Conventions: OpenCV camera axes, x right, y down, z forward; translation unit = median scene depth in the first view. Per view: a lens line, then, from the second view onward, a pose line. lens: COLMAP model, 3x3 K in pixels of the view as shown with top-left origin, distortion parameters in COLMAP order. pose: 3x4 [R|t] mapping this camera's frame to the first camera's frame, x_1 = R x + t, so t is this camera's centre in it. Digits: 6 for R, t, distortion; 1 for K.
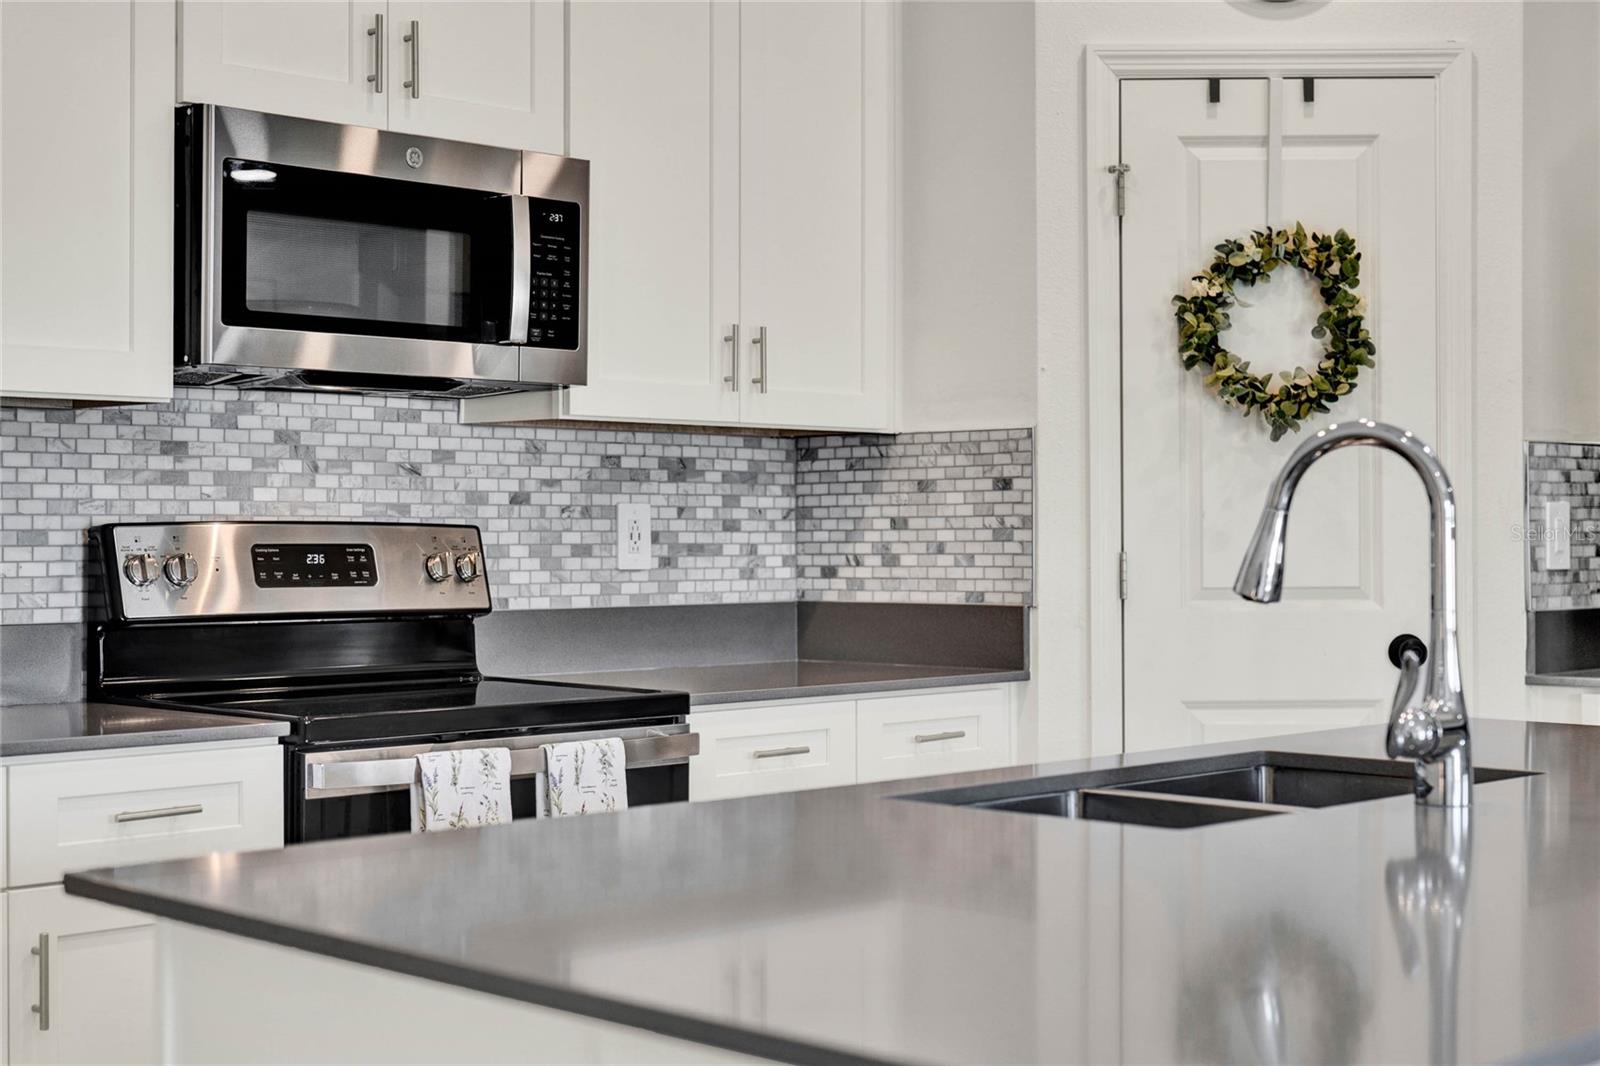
lens RADIAL K [[2236.5, 0, 782.9], [0, 2236.5, 534.8], [0, 0, 1]] dist [-0.026055, 0.035465]
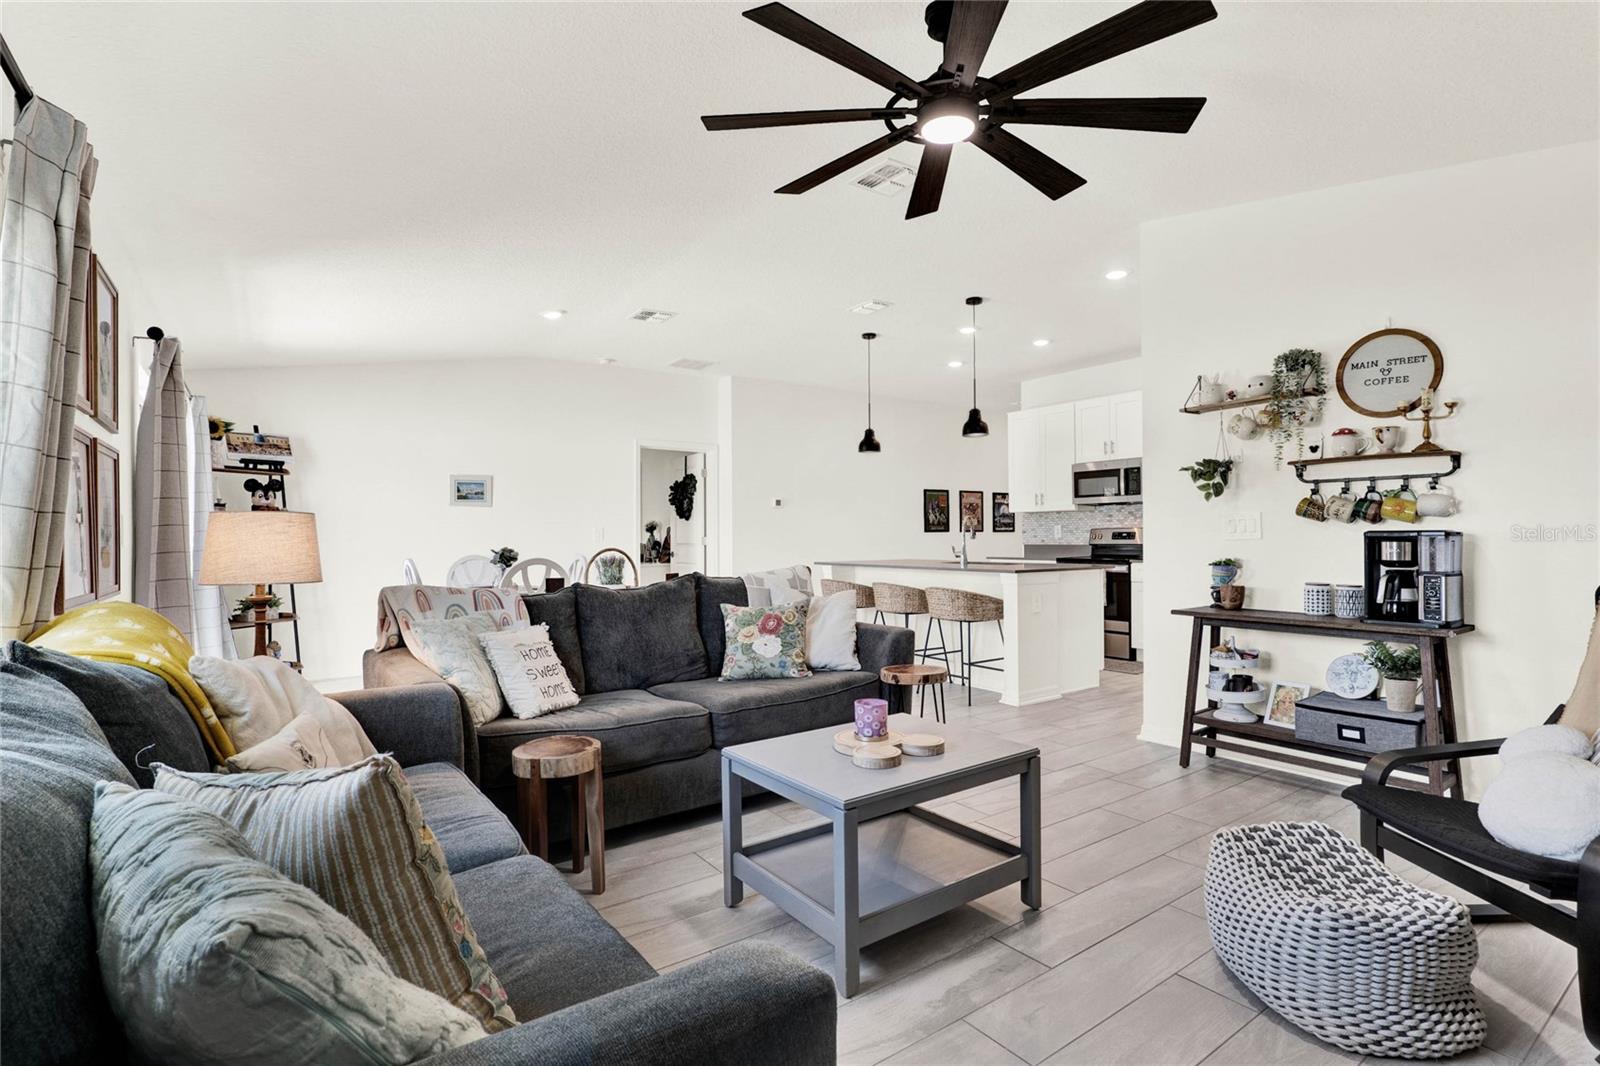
lens RADIAL K [[754.0, 0, 800.0], [0, 754.0, 533.0], [0, 0, 1]] dist [-0.034653, 0.015908]
pose [[-0.160066, -0.002698, -0.987103, 1.612207], [0.002580, 0.999992, -0.003152, 0.009137], [0.987103, -0.003051, -0.160058, 0.449741]]
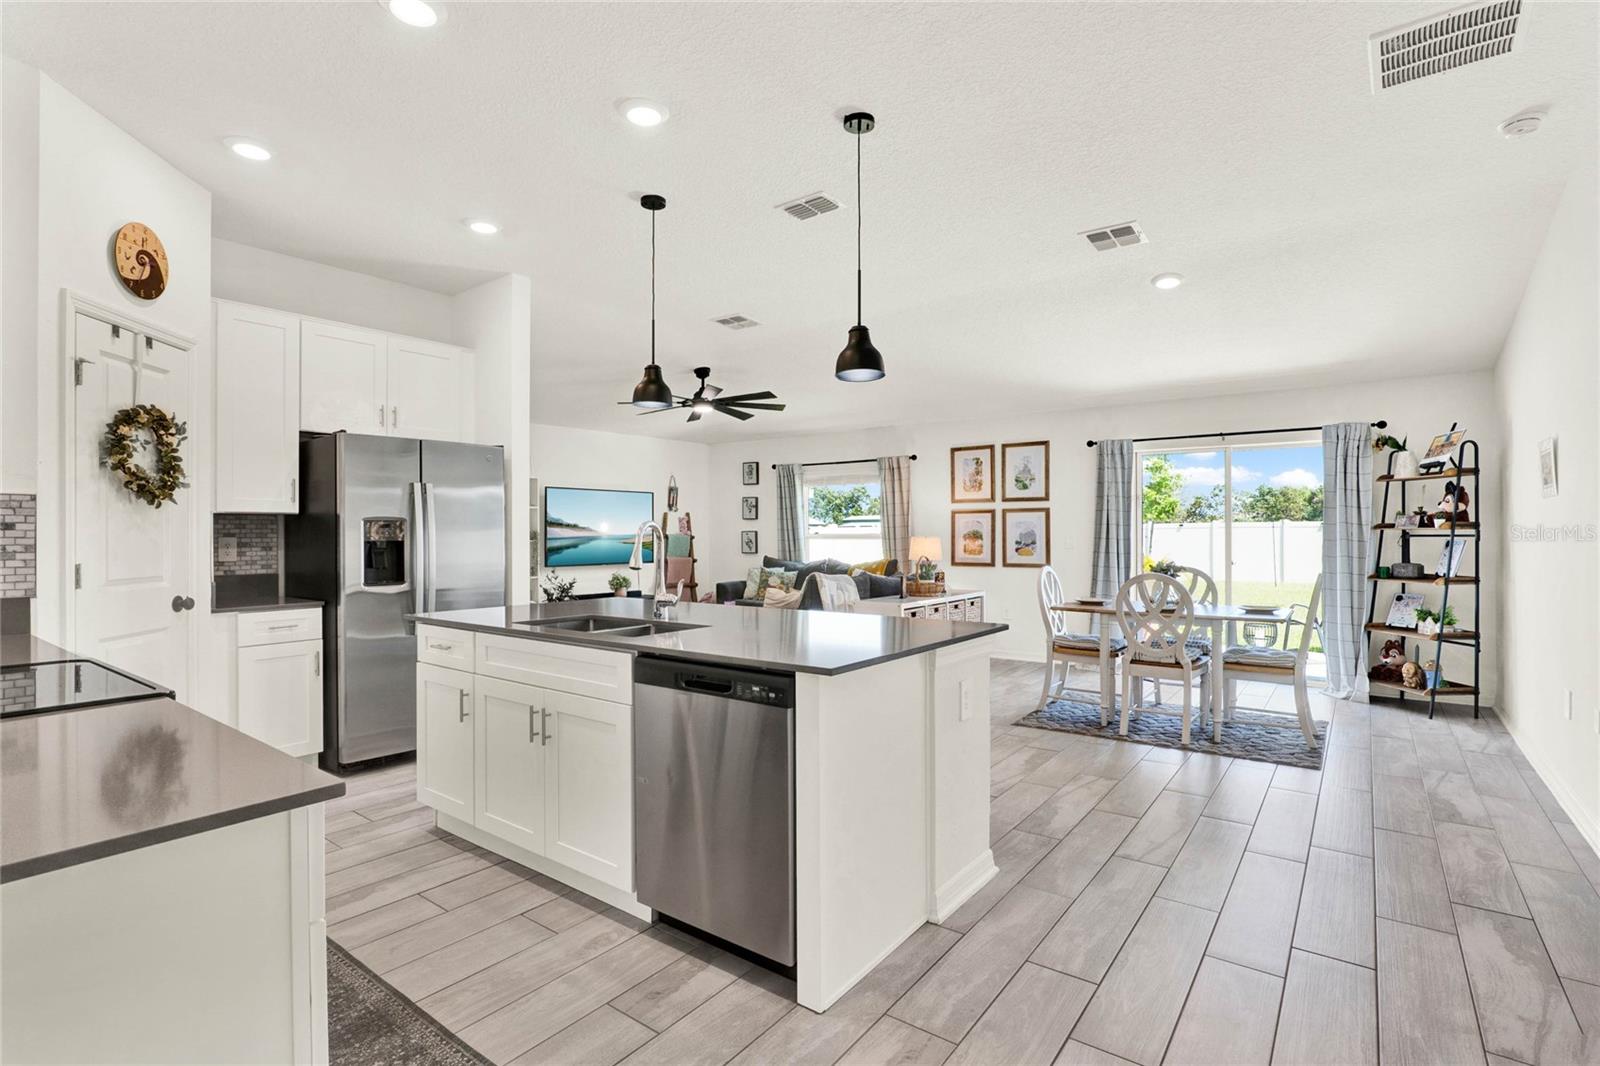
lens RADIAL K [[758.5, 0, 803.5], [0, 758.5, 528.8], [0, 0, 1]] dist [-0.020566, 0.003653]
pose [[-0.151035, 0.008766, 0.988490, -0.570117], [0.005103, 0.999954, -0.008088, -0.013752], [-0.988515, 0.003823, -0.151073, 0.501645]]
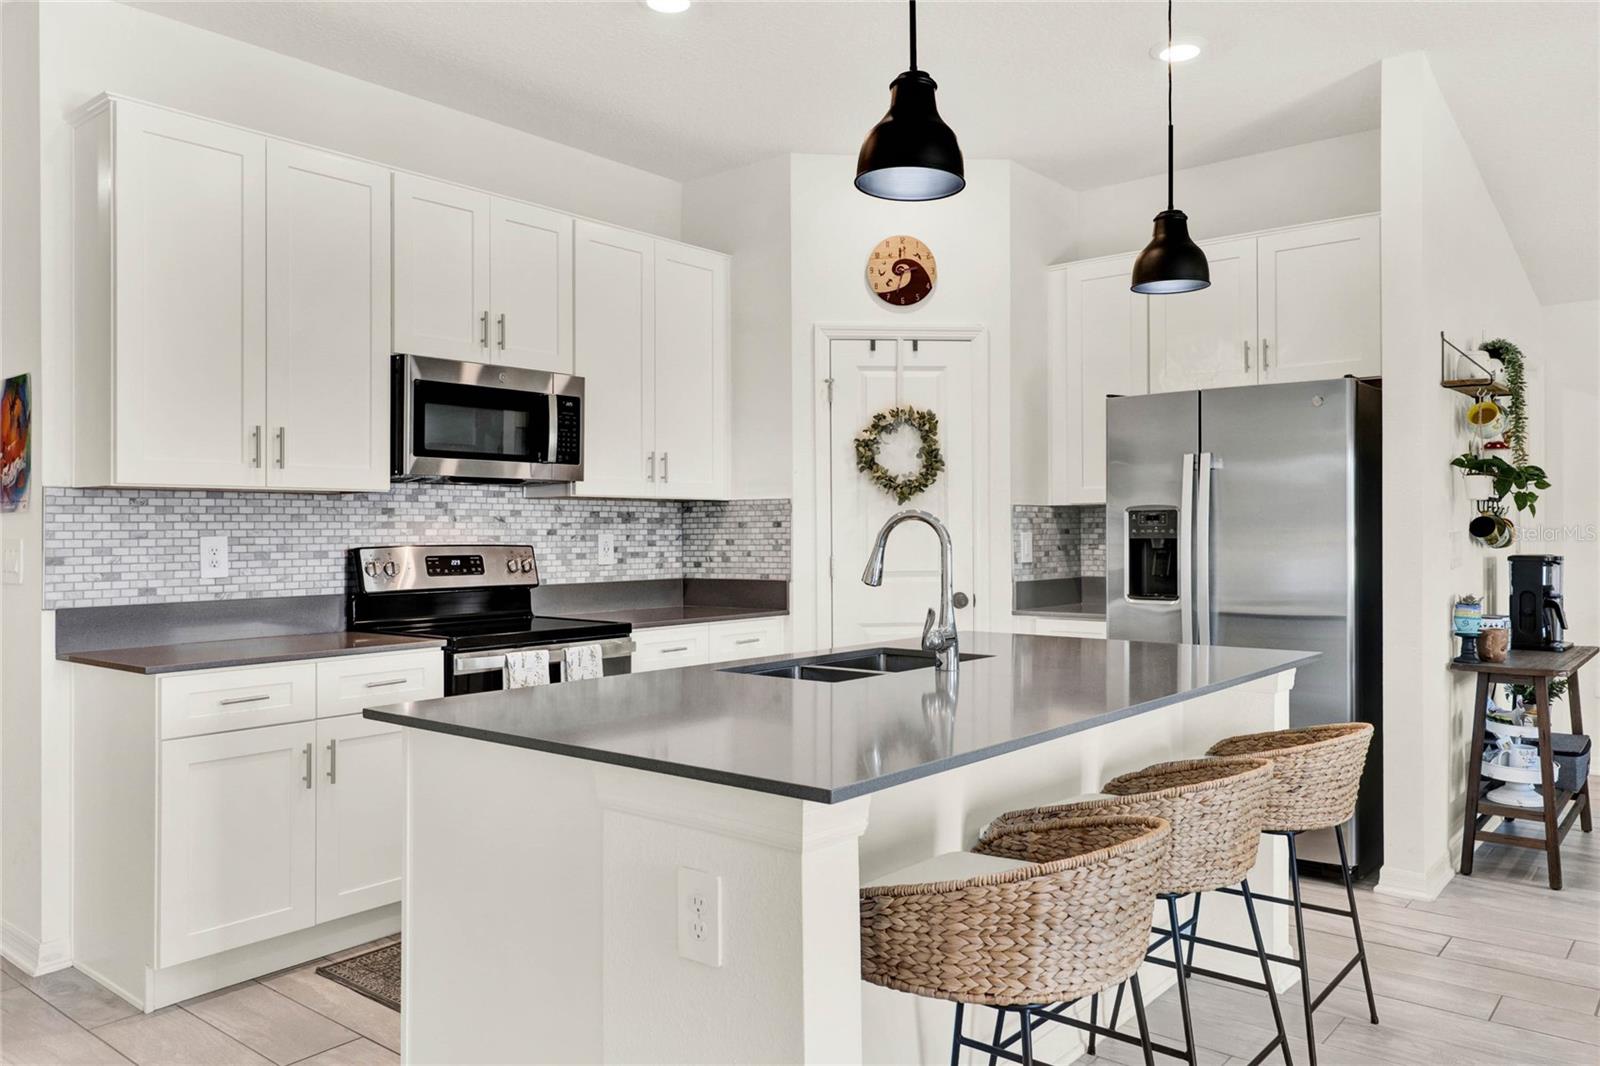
lens RADIAL K [[1154.1, 0, 798.2], [0, 1154.1, 525.6], [0, 0, 1]] dist [-0.001133, 0.003479]
pose [[0.995073, -0.002733, 0.099110, 0.007610], [0.003334, 0.999977, -0.005893, -0.015527], [-0.099091, 0.006195, 0.995059, -0.122474]]
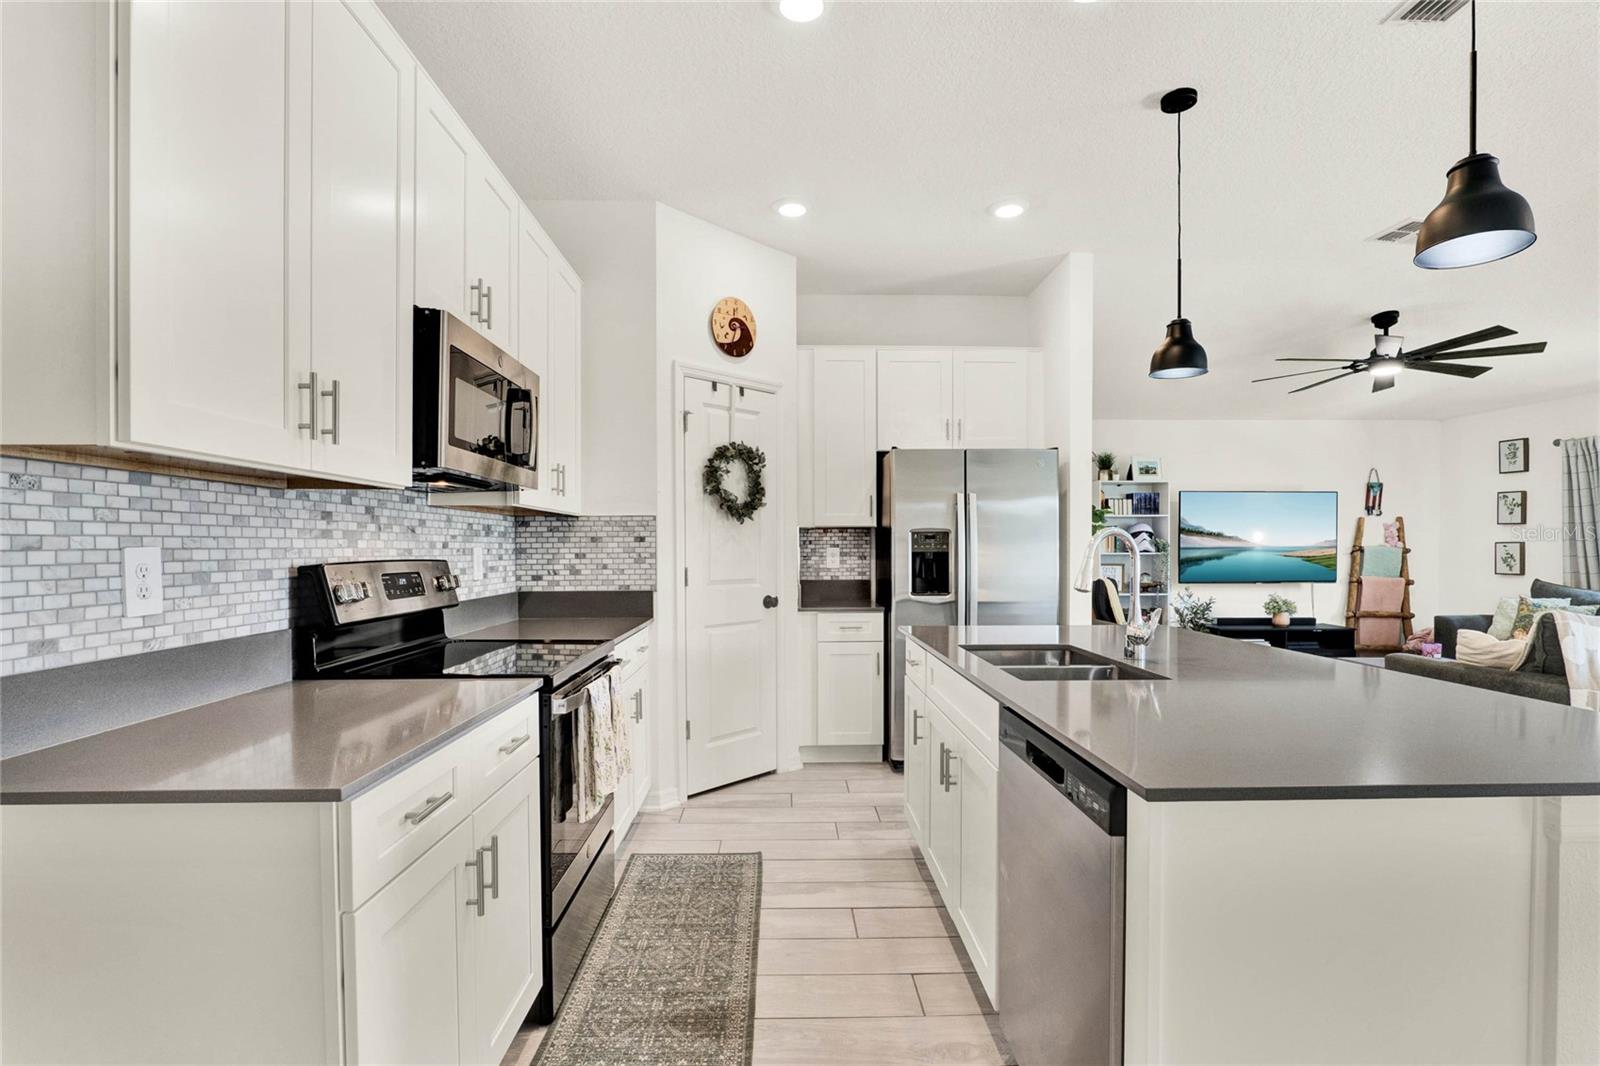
lens RADIAL K [[766.3, 0, 799.8], [0, 766.3, 558.2], [0, 0, 1]] dist [-0.032067, 0.010251]
pose [[0.682202, -0.009648, 0.731100, -0.389865], [0.000951, 0.999924, 0.012307, -0.012944], [-0.731163, -0.007701, 0.682159, 0.335042]]
